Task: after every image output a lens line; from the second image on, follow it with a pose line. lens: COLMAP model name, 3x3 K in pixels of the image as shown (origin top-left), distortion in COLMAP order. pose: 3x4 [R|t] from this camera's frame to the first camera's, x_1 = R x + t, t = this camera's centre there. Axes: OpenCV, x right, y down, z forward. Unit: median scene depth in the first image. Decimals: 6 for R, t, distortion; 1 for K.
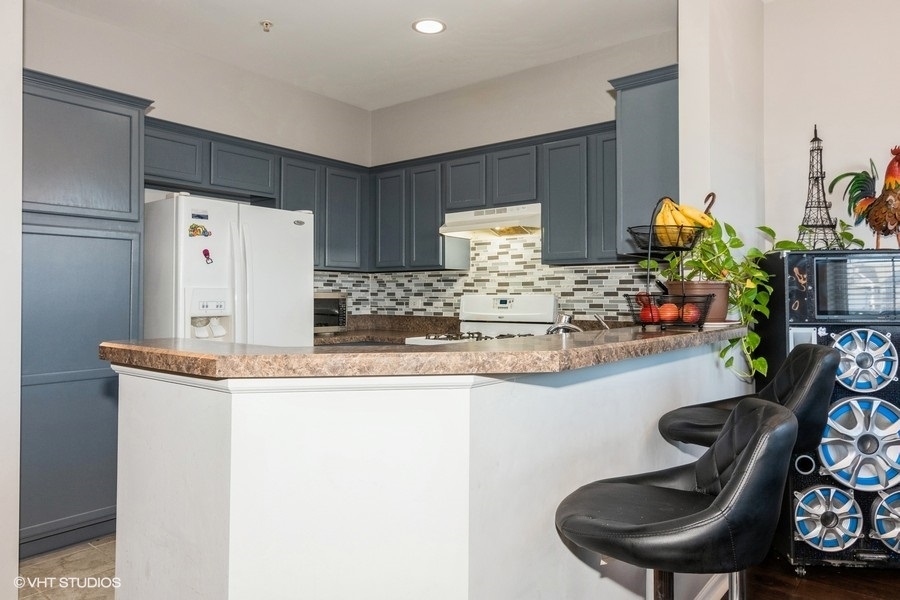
lens RADIAL K [[609.7, 0, 450.5], [0, 609.7, 276.4], [0, 0, 1]] dist [0.006937, 0.004015]
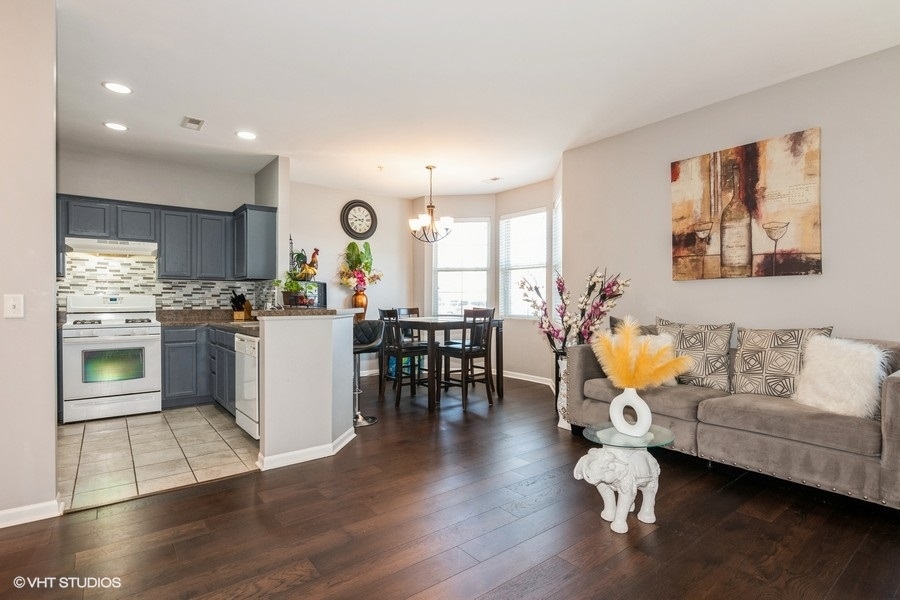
lens RADIAL K [[446.1, 0, 453.2], [0, 446.1, 304.0], [0, 0, 1]] dist [-0.005186, -0.001294]
pose [[0.227158, -0.007352, 0.973830, -0.822508], [-0.034249, 0.999293, 0.015533, 0.005140], [-0.973255, -0.036881, 0.226746, -0.113448]]
